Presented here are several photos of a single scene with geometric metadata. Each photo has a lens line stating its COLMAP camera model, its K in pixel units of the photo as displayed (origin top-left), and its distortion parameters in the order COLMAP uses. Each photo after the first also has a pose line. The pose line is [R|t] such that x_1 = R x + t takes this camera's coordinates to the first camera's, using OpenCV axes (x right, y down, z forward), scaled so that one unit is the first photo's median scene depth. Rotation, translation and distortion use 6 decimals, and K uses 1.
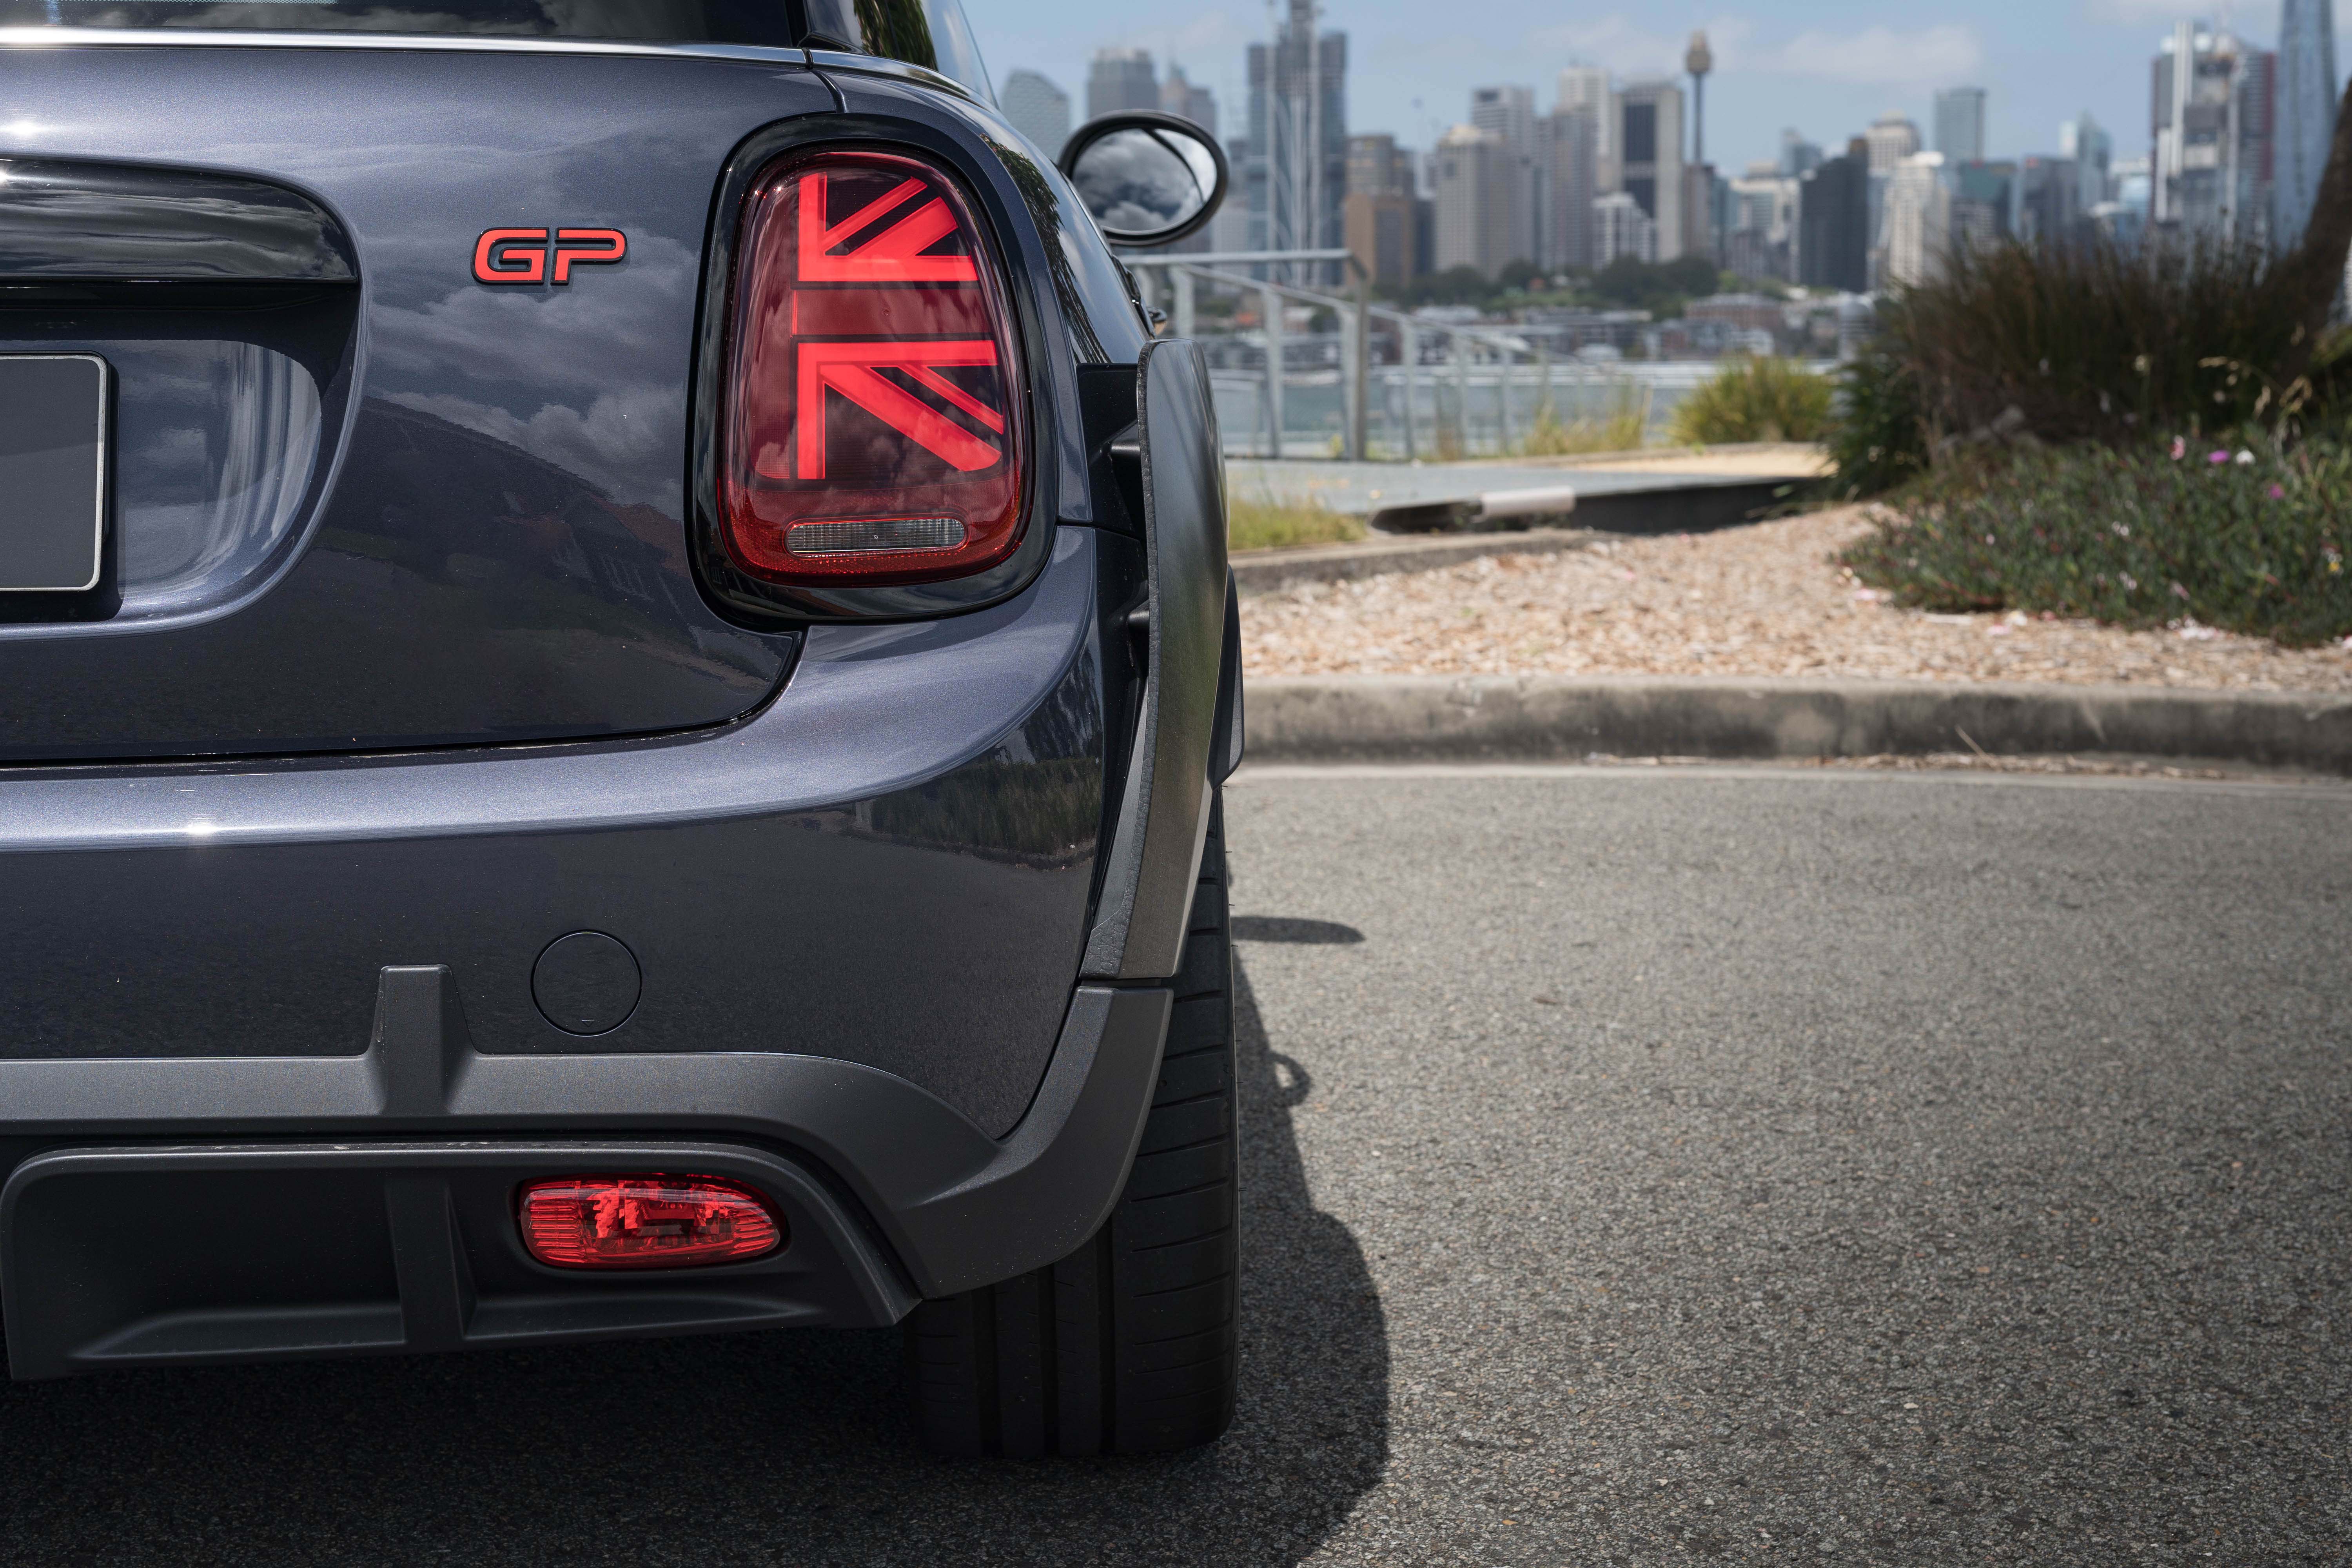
lens RADIAL K [[3376.4, 0, 1179.3], [0, 3376.4, 688.9], [0, 0, 1]] dist [0.002826, -0.018572]
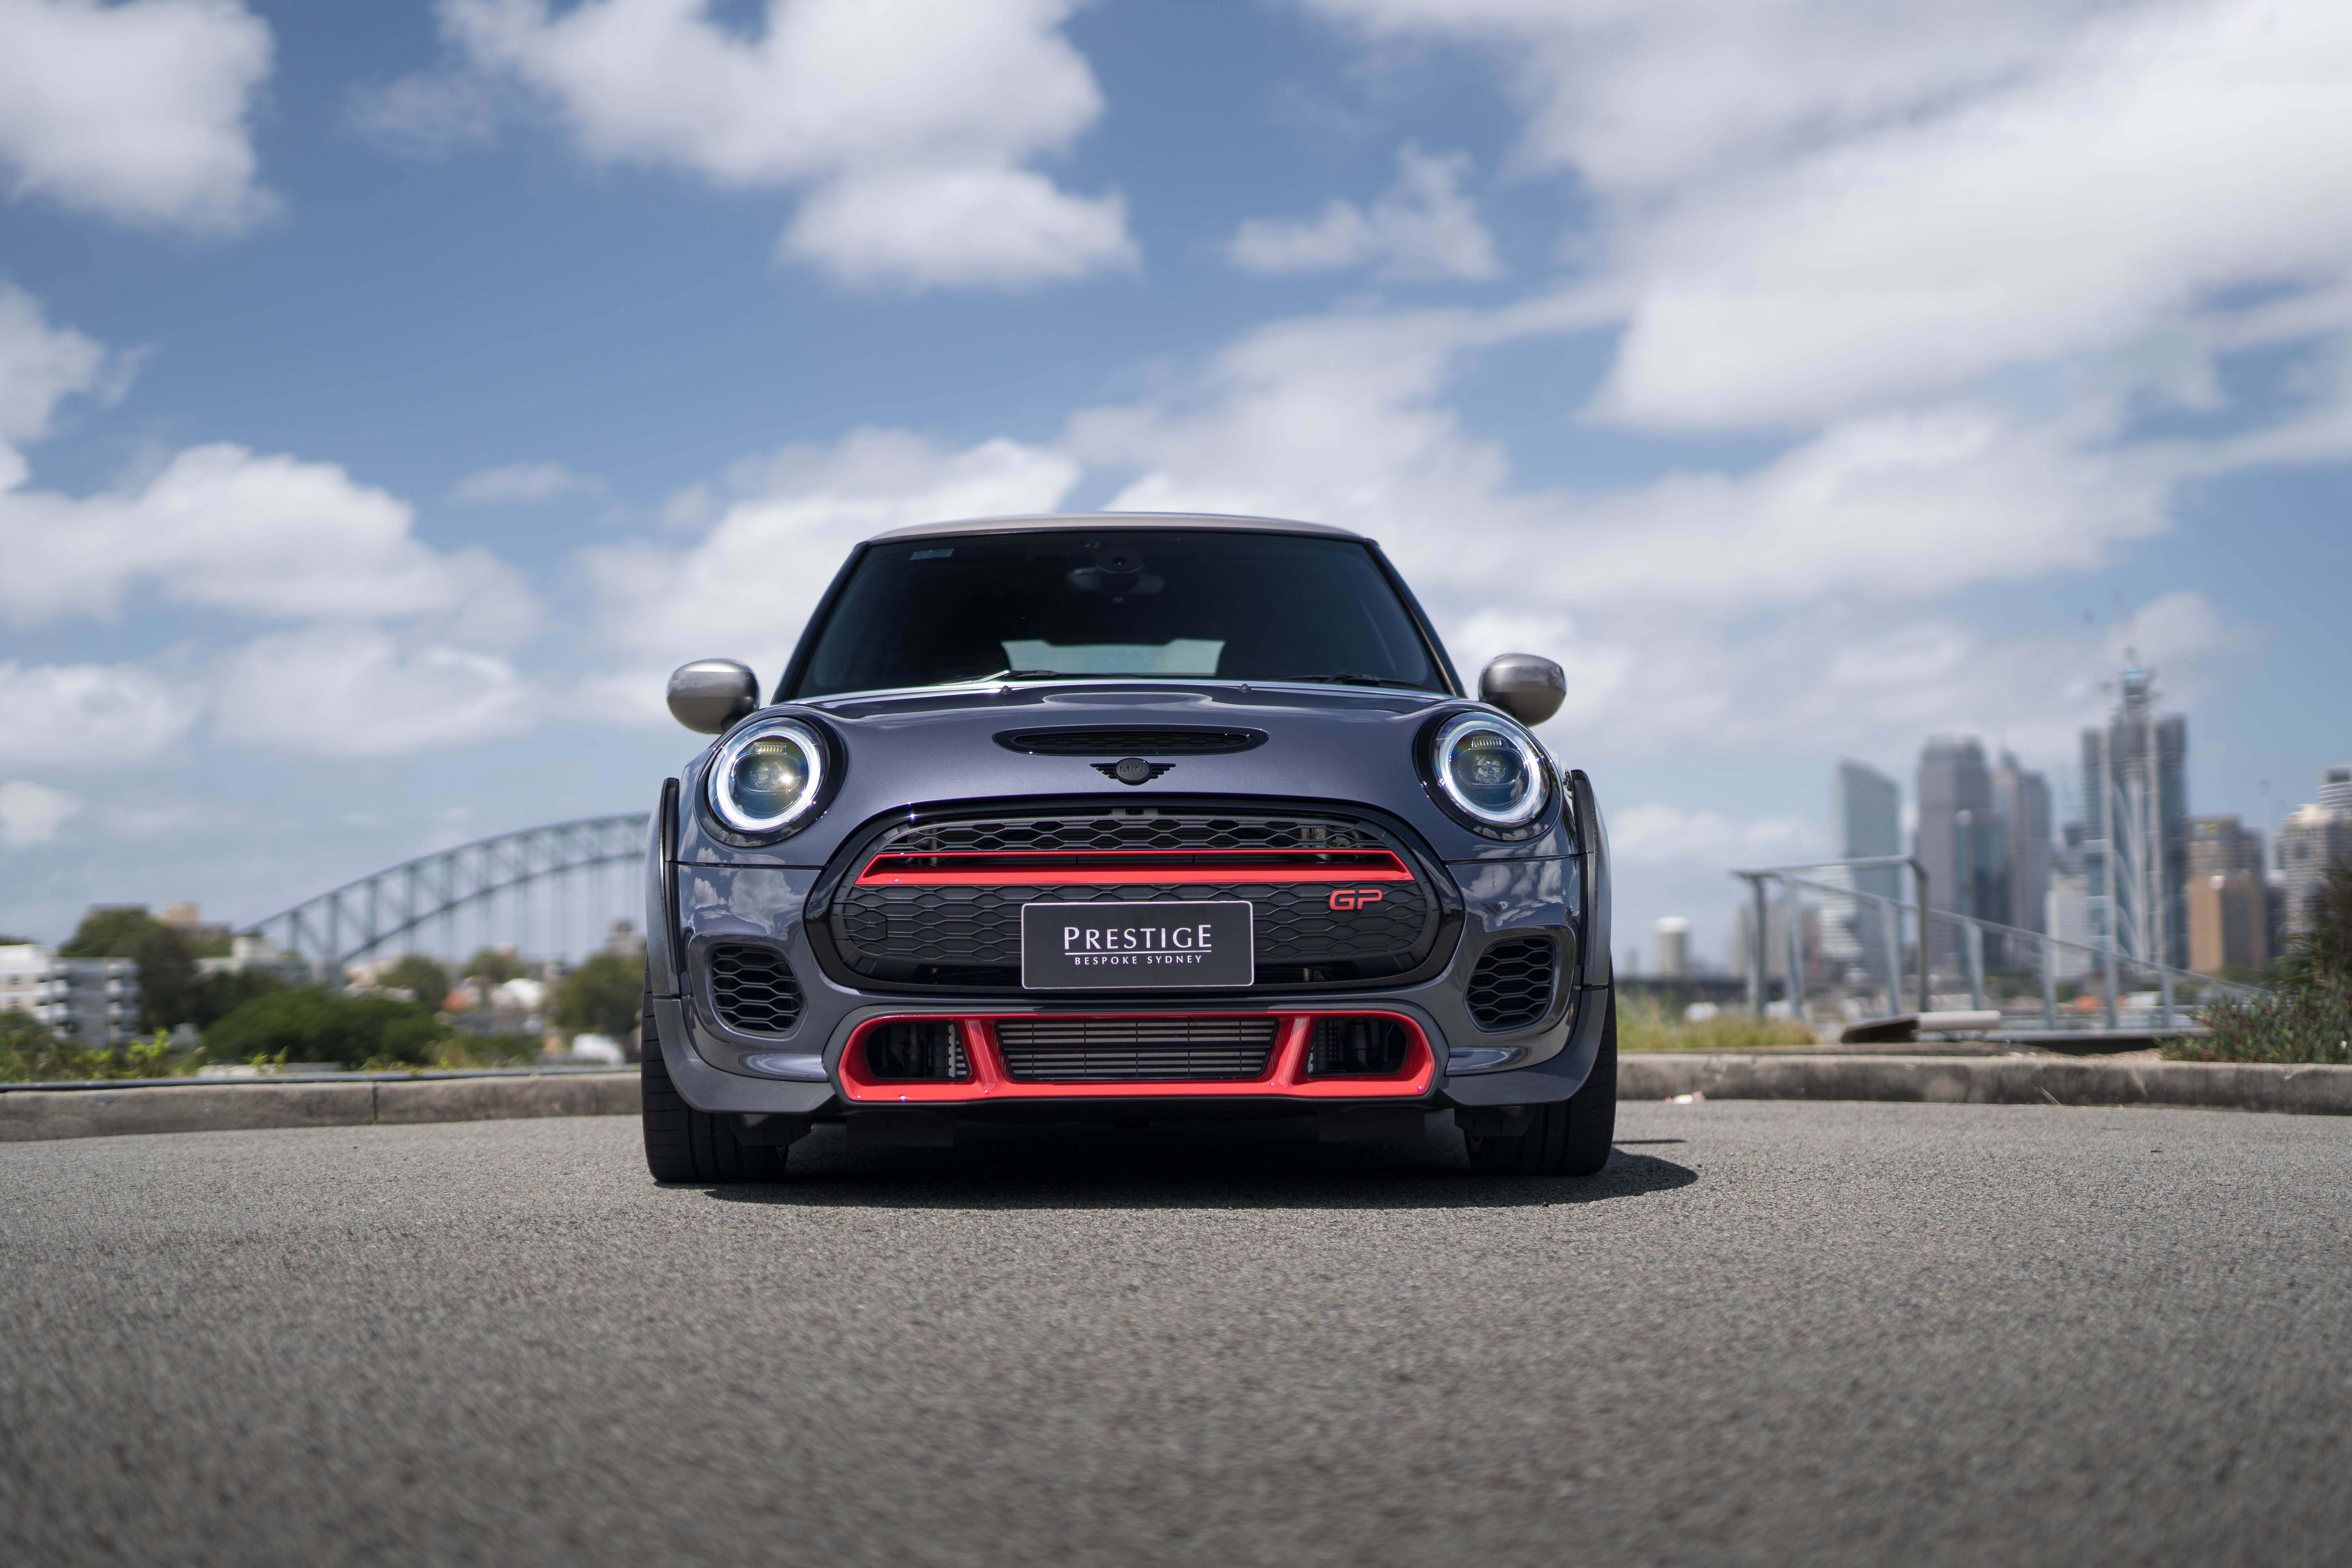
lens RADIAL K [[3383.1, 0, 1176.0], [0, 3383.1, 784.0], [0, 0, 1]] dist [-0.002232, -0.022276]
pose [[0.969324, -0.021225, -0.244867, 0.224969], [-0.022195, 0.984635, -0.173208, 0.146257], [0.244781, 0.173330, 0.953960, -0.543576]]
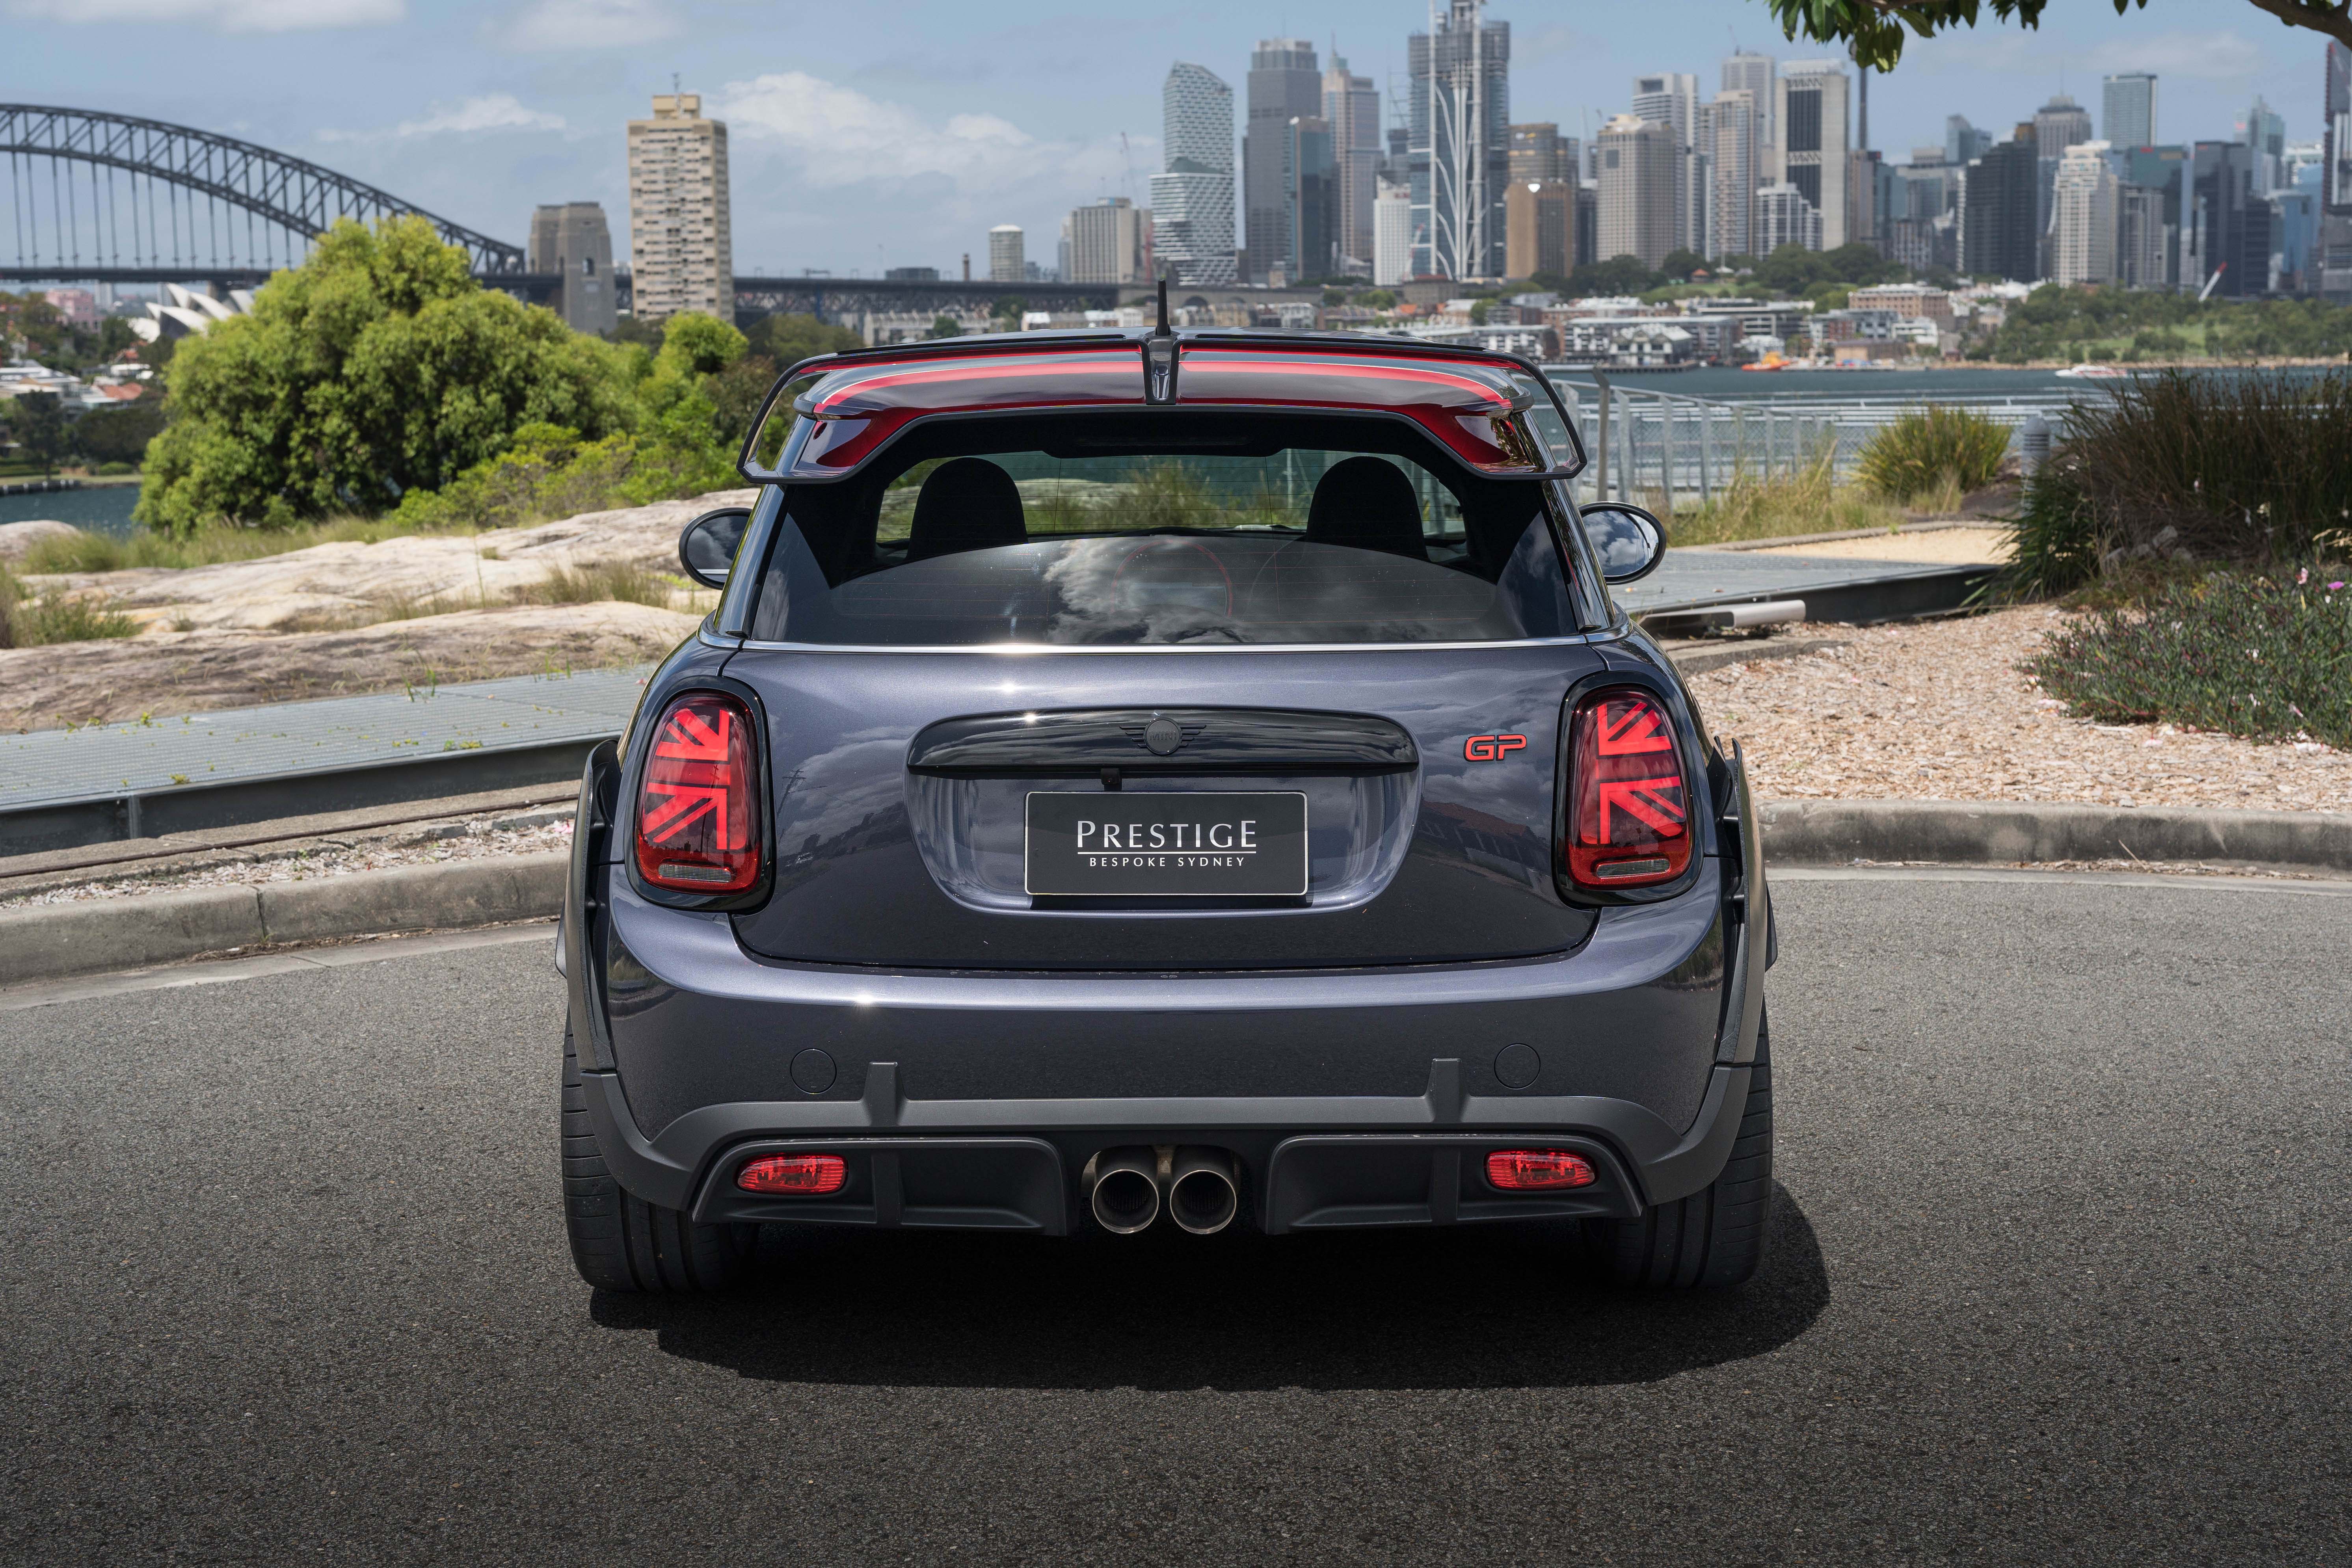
lens RADIAL K [[3382.8, 0, 1176.0], [0, 3382.8, 784.0], [0, 0, 1]] dist [-0.002232, -0.022276]
pose [[0.998935, 0.002390, -0.046087, -0.094273], [-0.000900, 0.999477, 0.032323, -0.056196], [0.046140, -0.032247, 0.998414, -0.410642]]
